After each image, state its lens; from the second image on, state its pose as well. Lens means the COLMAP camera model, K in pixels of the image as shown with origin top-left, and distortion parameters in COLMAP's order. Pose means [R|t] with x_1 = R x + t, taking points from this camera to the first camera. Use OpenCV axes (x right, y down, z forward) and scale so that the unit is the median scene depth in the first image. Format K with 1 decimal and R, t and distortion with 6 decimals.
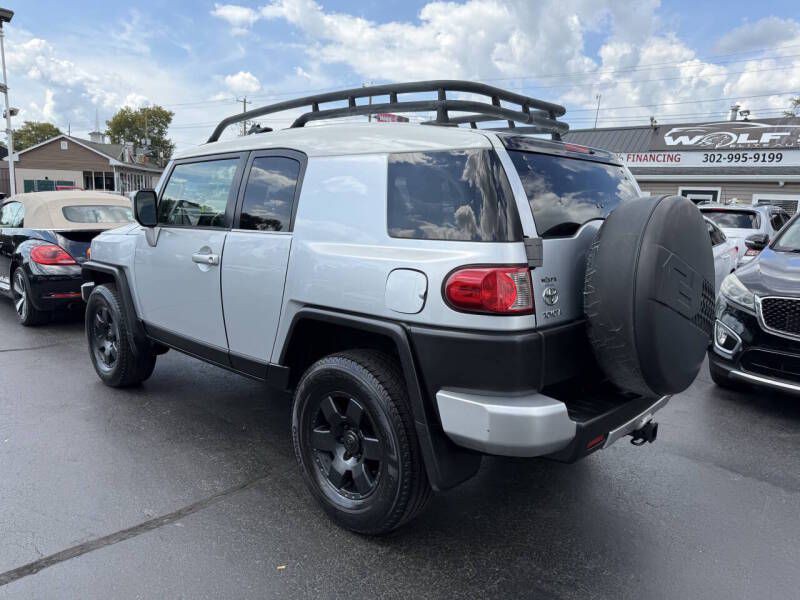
lens RADIAL K [[580.7, 0, 396.7], [0, 580.7, 301.7], [0, 0, 1]] dist [0.003499, -0.003991]
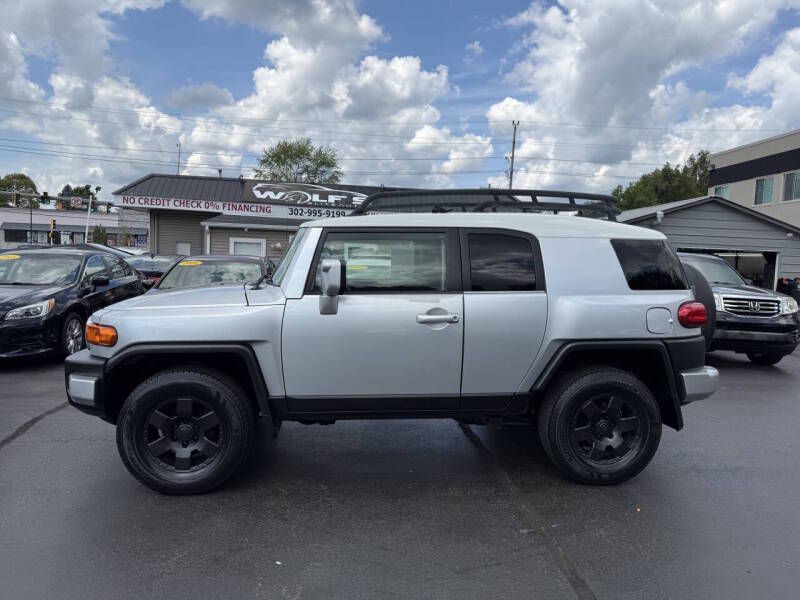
lens RADIAL K [[582.0, 0, 404.9], [0, 582.0, 298.7], [0, 0, 1]] dist [0.001825, -0.003833]
pose [[0.634983, -0.066492, 0.769659, -0.213968], [0.119623, 0.992735, -0.012928, -0.017926], [-0.763208, 0.100278, 0.638324, 0.050362]]
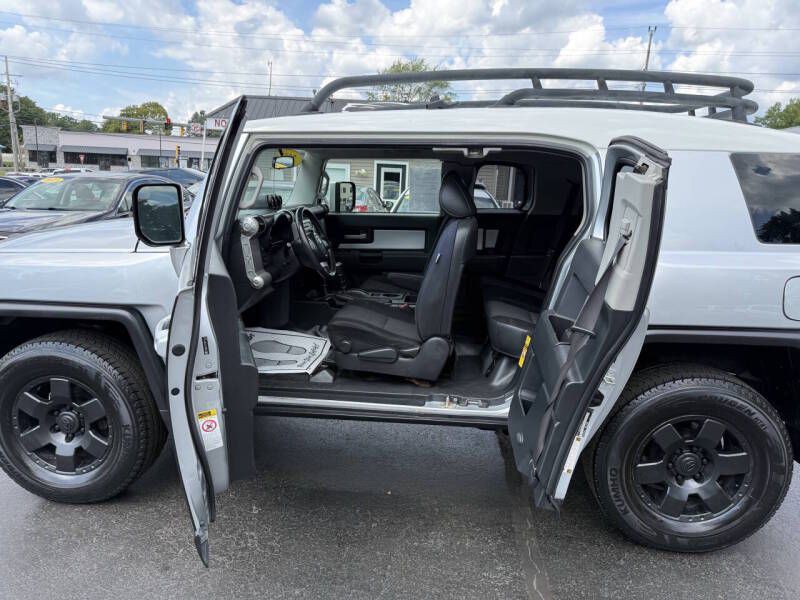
lens RADIAL K [[583.4, 0, 401.2], [0, 583.4, 303.8], [0, 0, 1]] dist [-0.007674, -0.006295]
pose [[0.778786, -0.130692, 0.613524, -0.130973], [0.091355, 0.991258, 0.095193, -0.019738], [-0.620602, -0.018086, 0.783917, 0.074198]]
